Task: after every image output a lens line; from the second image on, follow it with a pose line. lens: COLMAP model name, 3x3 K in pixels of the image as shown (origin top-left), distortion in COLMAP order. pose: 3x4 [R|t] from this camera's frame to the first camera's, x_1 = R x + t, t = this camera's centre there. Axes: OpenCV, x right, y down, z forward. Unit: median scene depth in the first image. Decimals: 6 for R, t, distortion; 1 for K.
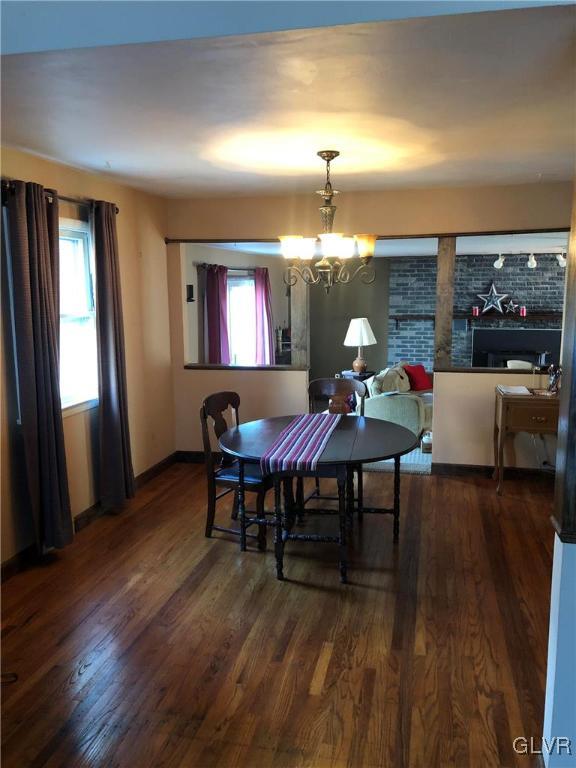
lens RADIAL K [[629.1, 0, 290.1], [0, 629.1, 383.8], [0, 0, 1]] dist [0.045465, -0.058870]
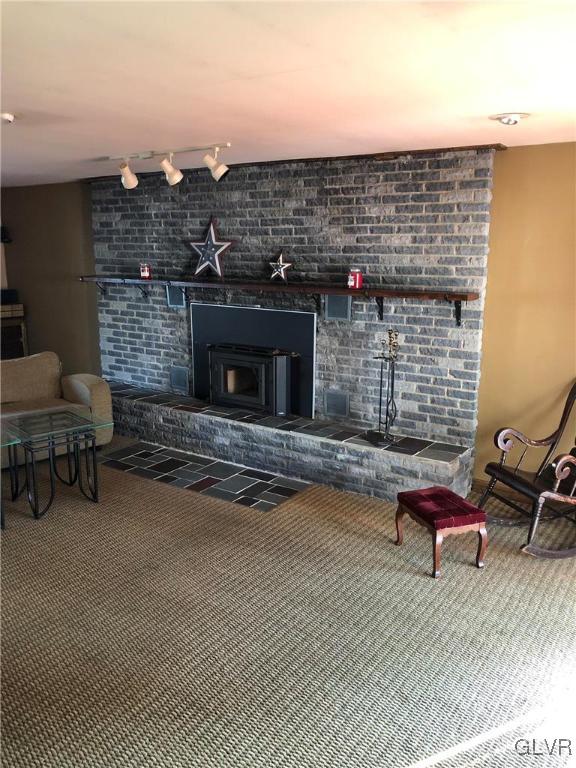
lens RADIAL K [[629.1, 0, 283.9], [0, 629.1, 388.0], [0, 0, 1]] dist [0.045465, -0.058870]
pose [[0.912677, 0.099737, -0.396325, 0.606992], [-0.073497, 0.994009, 0.080893, -0.063729], [0.402018, -0.044701, 0.914540, 0.511900]]
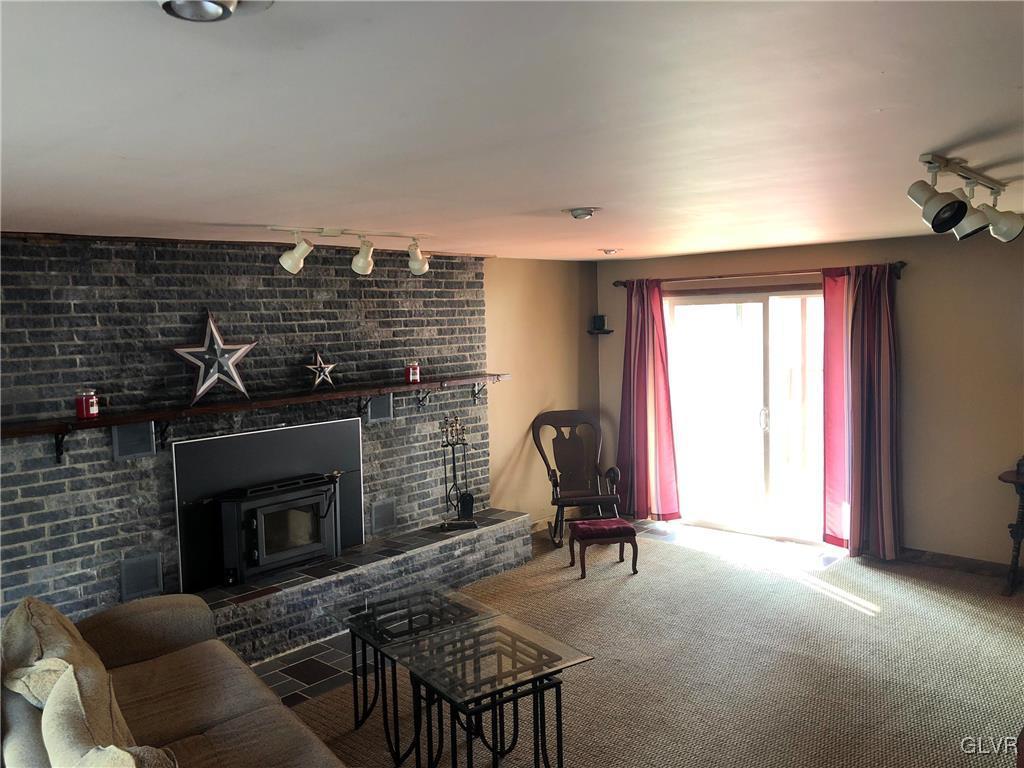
lens RADIAL K [[838.8, 0, 510.0], [0, 838.8, 377.5], [0, 0, 1]] dist [0.045465, -0.058870]
pose [[0.525511, -0.074826, 0.847490, -0.012120], [0.158665, 0.987269, -0.011218, -0.089143], [-0.835861, 0.140362, 0.530693, 0.586623]]
